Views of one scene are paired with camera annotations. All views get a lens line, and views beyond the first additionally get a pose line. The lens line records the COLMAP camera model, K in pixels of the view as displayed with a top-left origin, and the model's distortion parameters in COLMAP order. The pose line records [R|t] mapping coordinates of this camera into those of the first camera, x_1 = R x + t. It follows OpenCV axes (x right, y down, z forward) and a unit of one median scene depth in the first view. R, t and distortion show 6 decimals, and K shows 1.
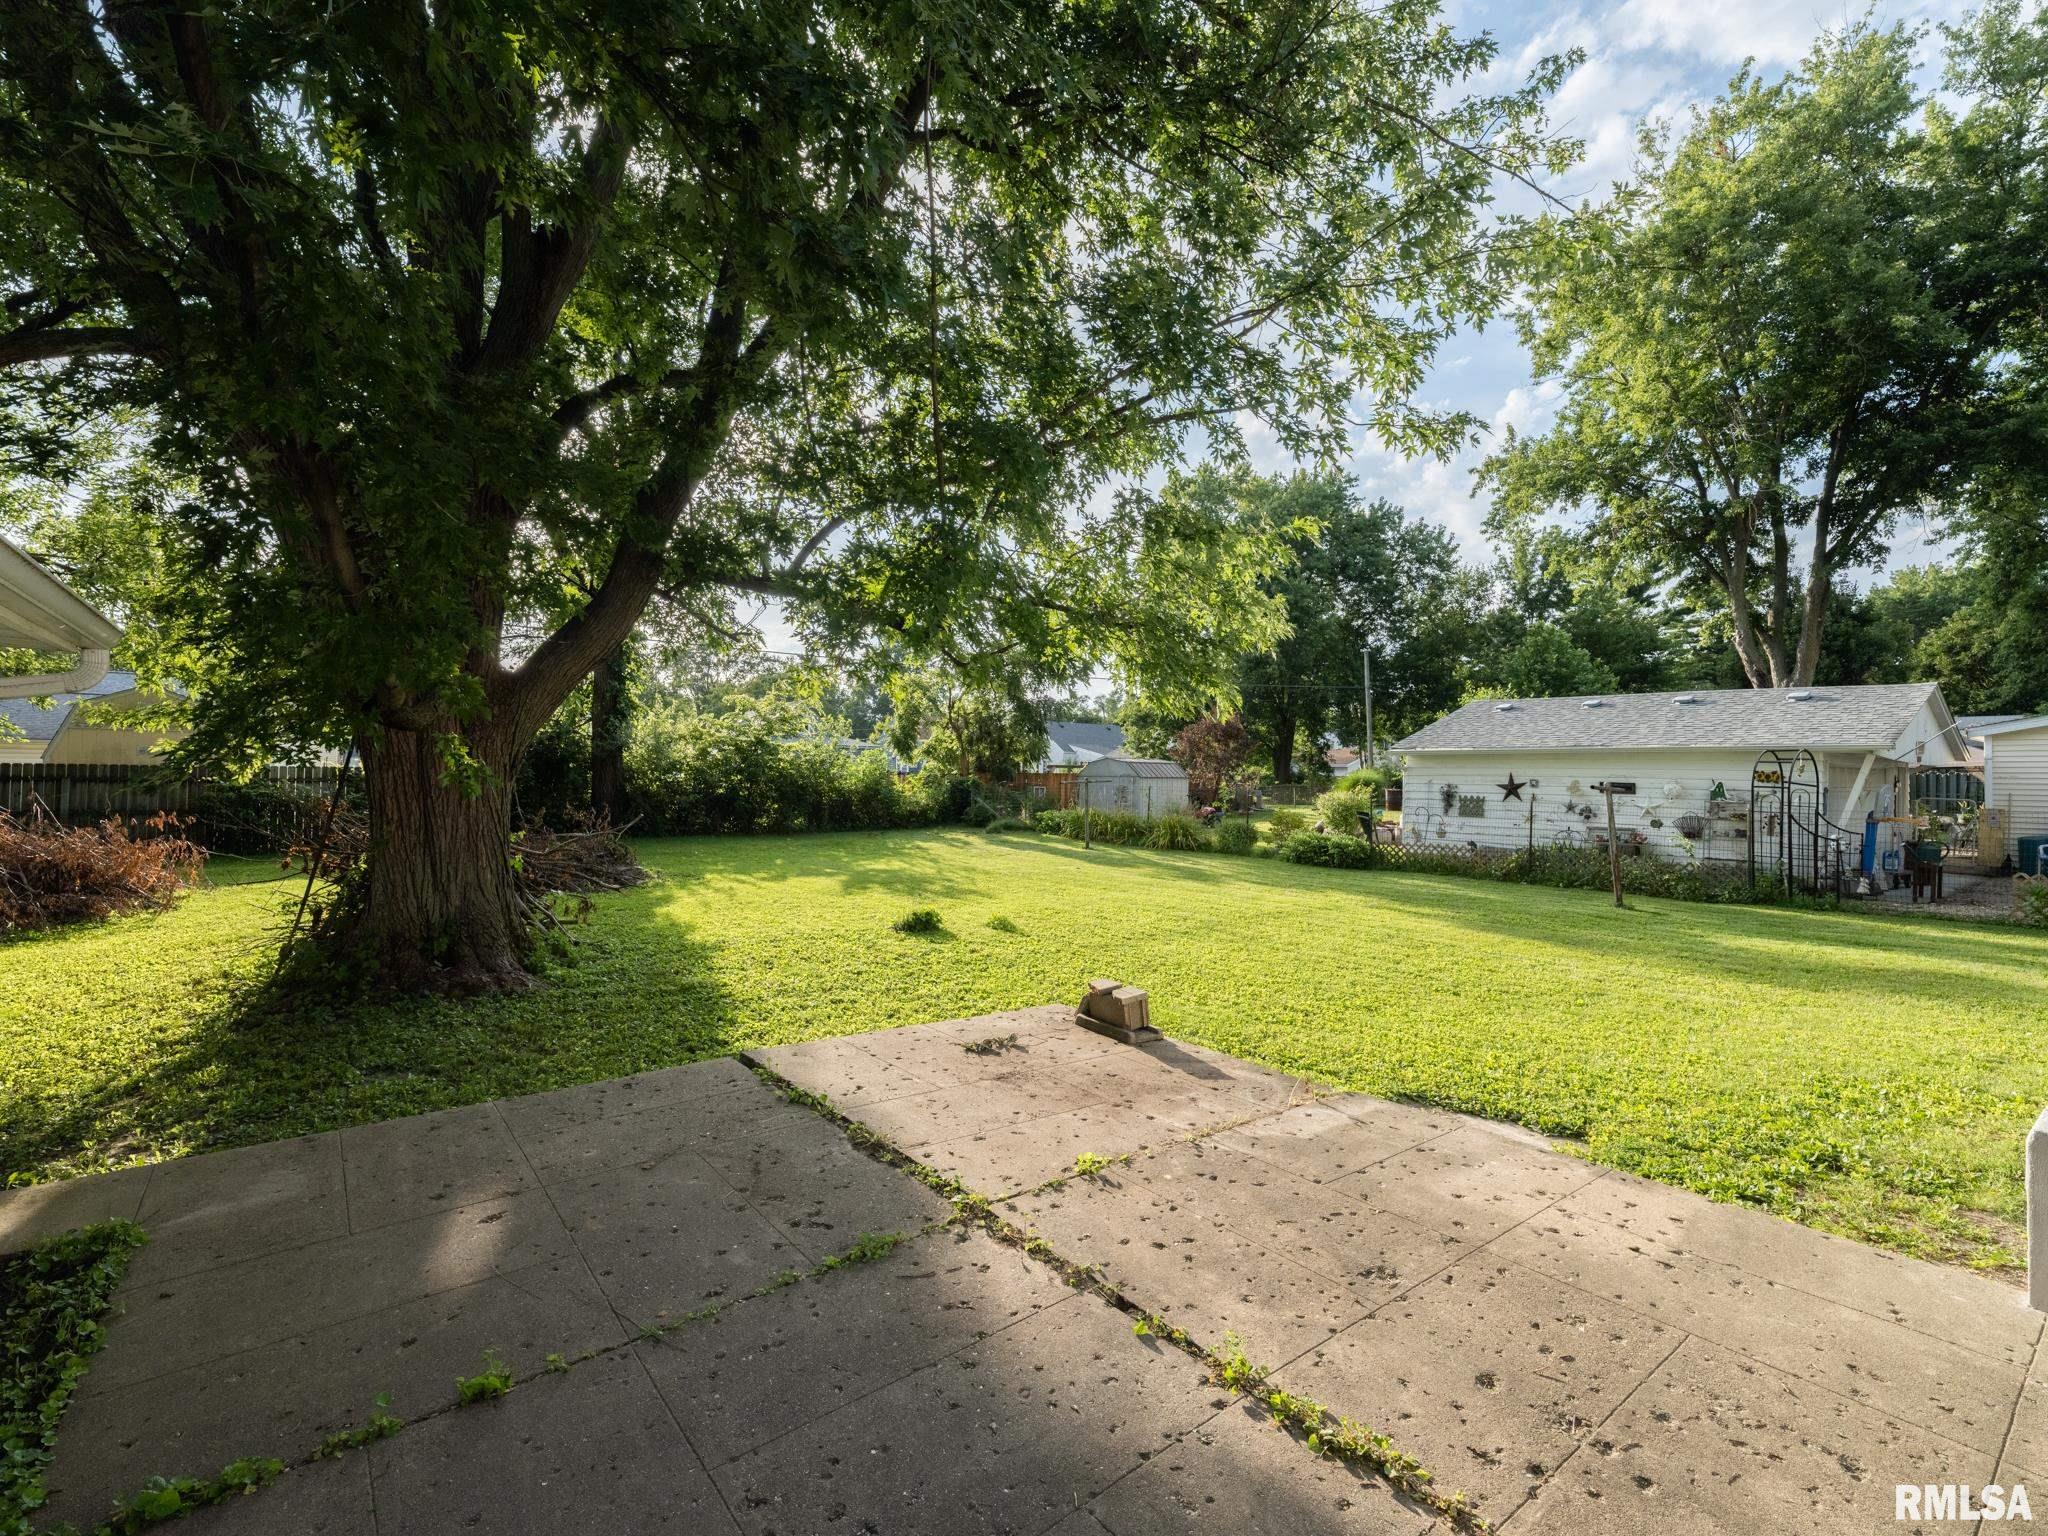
lens RADIAL K [[953.9, 0, 1032.1], [0, 953.9, 767.6], [0, 0, 1]] dist [-0.004975, -0.000227]
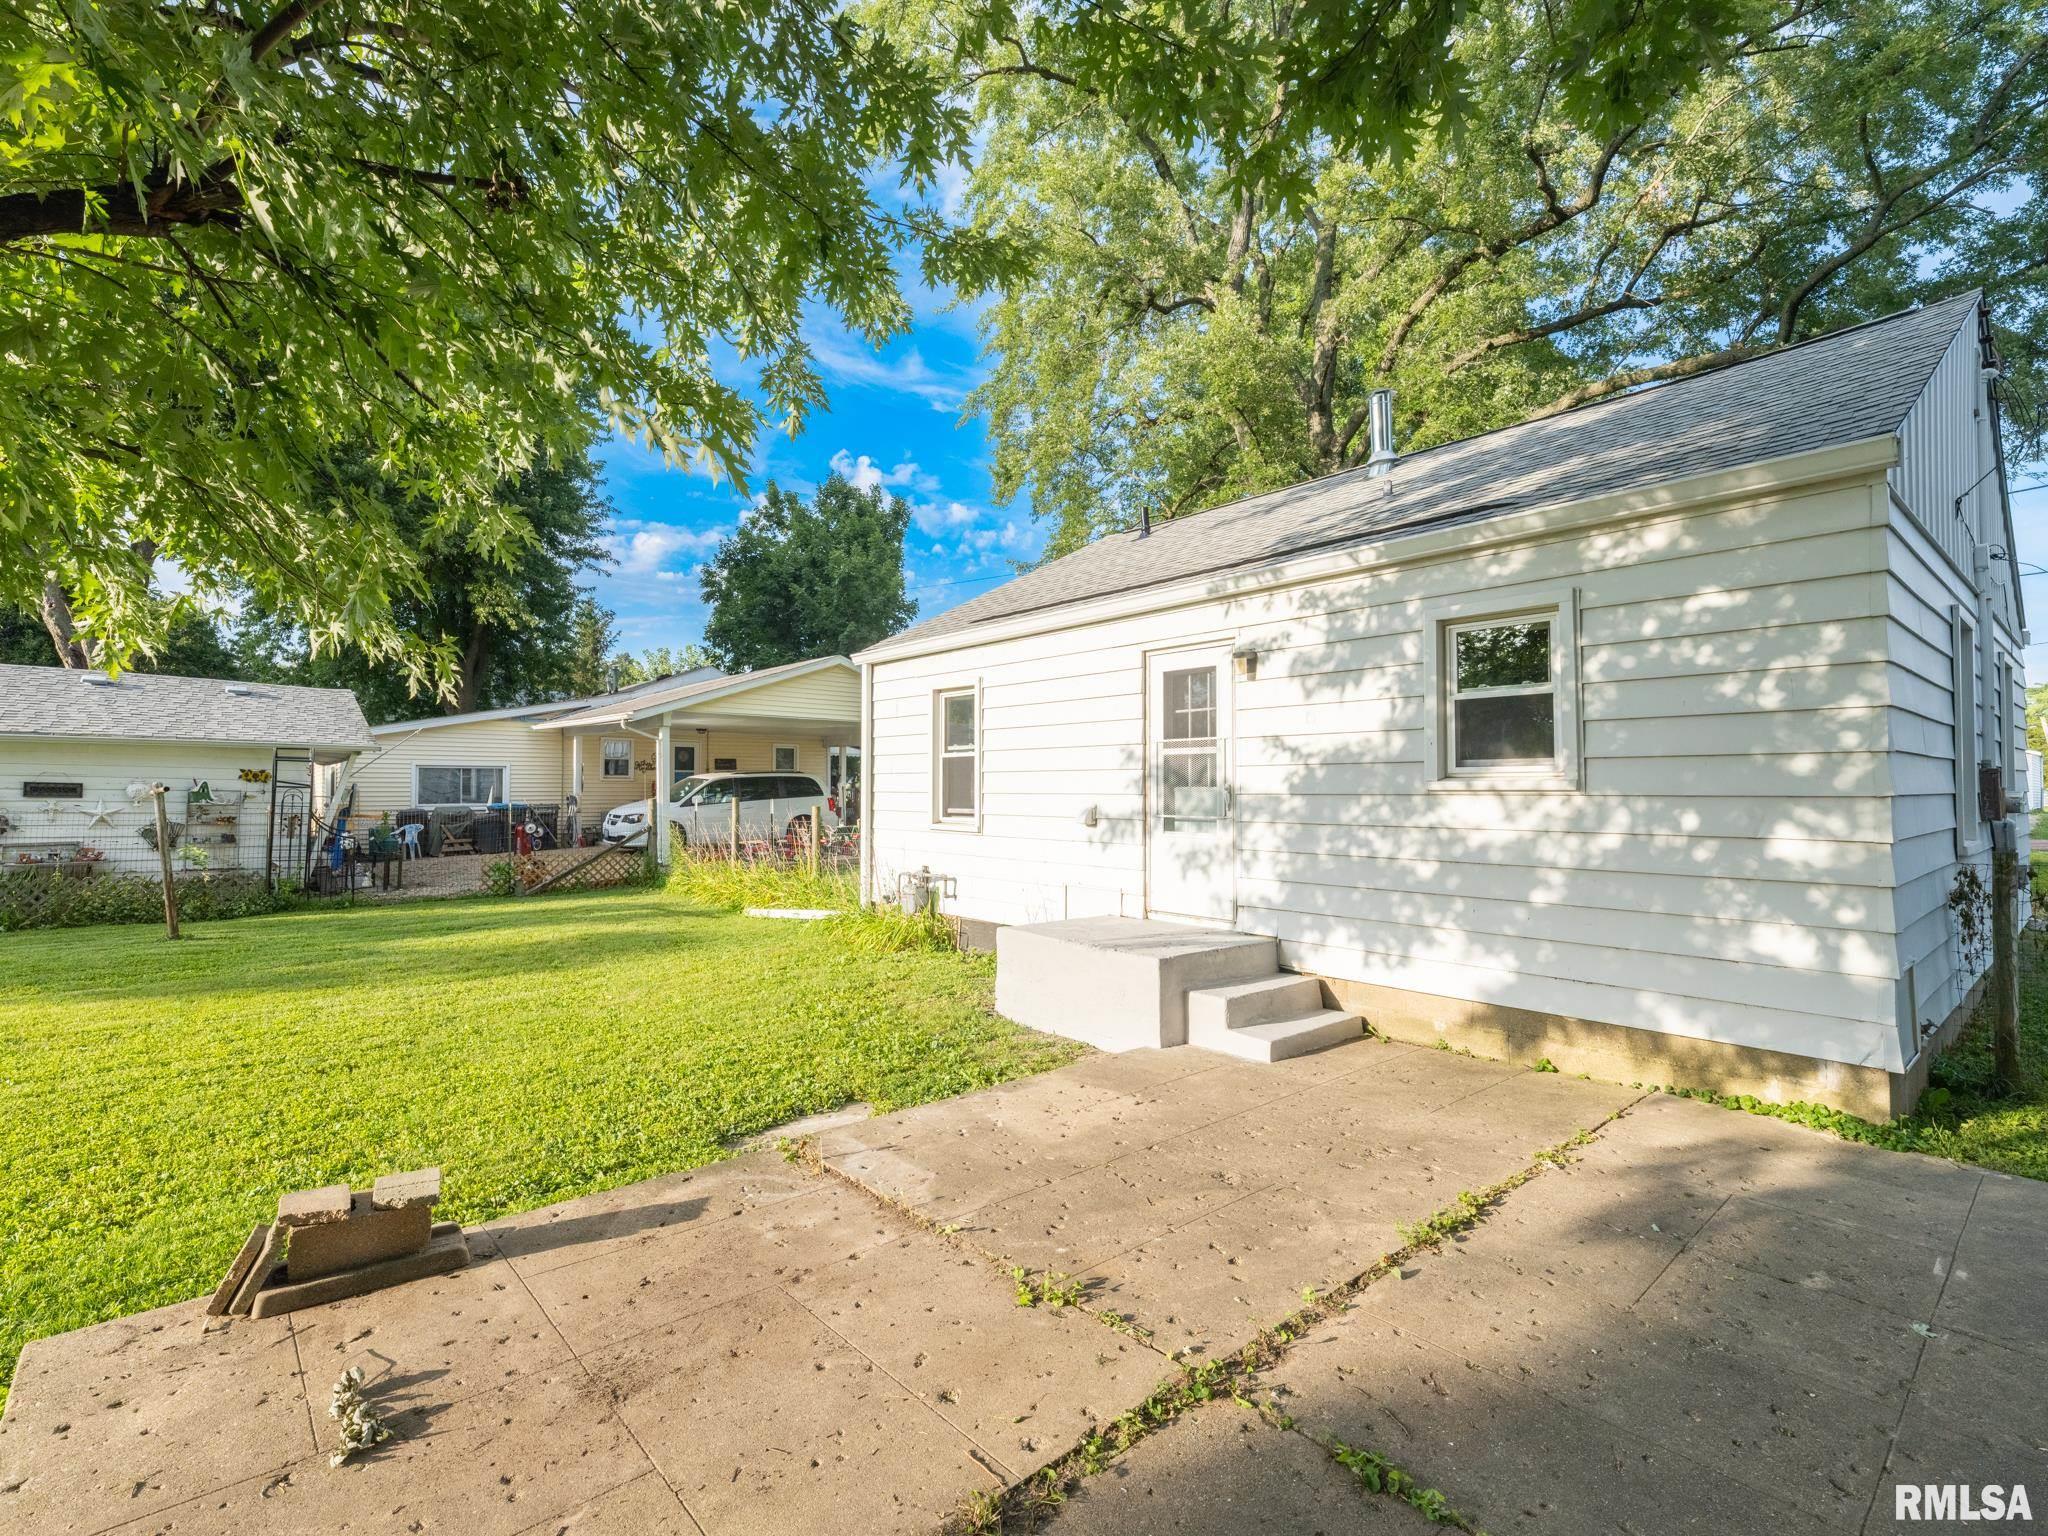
lens RADIAL K [[953.9, 0, 1029.7], [0, 953.9, 769.3], [0, 0, 1]] dist [-0.004975, -0.000227]
pose [[-0.064436, 0.009293, 0.997879, -0.461414], [-0.013333, 0.999859, -0.010173, 0.006879], [-0.997833, -0.013961, -0.064303, 0.712106]]
